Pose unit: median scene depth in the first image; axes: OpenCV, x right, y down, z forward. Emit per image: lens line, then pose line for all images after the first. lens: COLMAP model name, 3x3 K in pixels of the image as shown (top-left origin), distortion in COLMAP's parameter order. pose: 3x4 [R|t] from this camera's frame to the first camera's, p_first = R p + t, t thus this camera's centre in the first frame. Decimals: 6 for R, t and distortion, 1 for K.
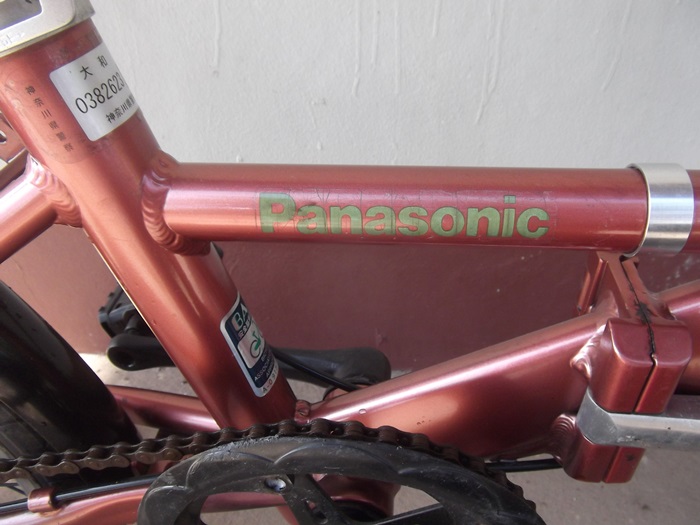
lens RADIAL K [[578.9, 0, 350.0], [0, 578.9, 262.5], [0, 0, 1]] dist [-0.025890, -0.000124]
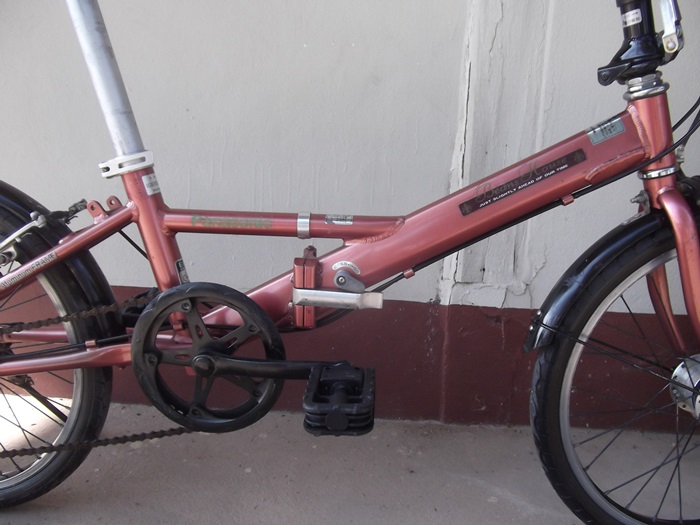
lens RADIAL K [[578.9, 0, 350.0], [0, 578.9, 262.5], [0, 0, 1]] dist [-0.025890, -0.000124]
pose [[0.997508, 0.047322, 0.052337, 0.517206], [-0.023530, 0.922395, -0.385531, 1.214628], [-0.066520, 0.383339, 0.921209, -1.791555]]
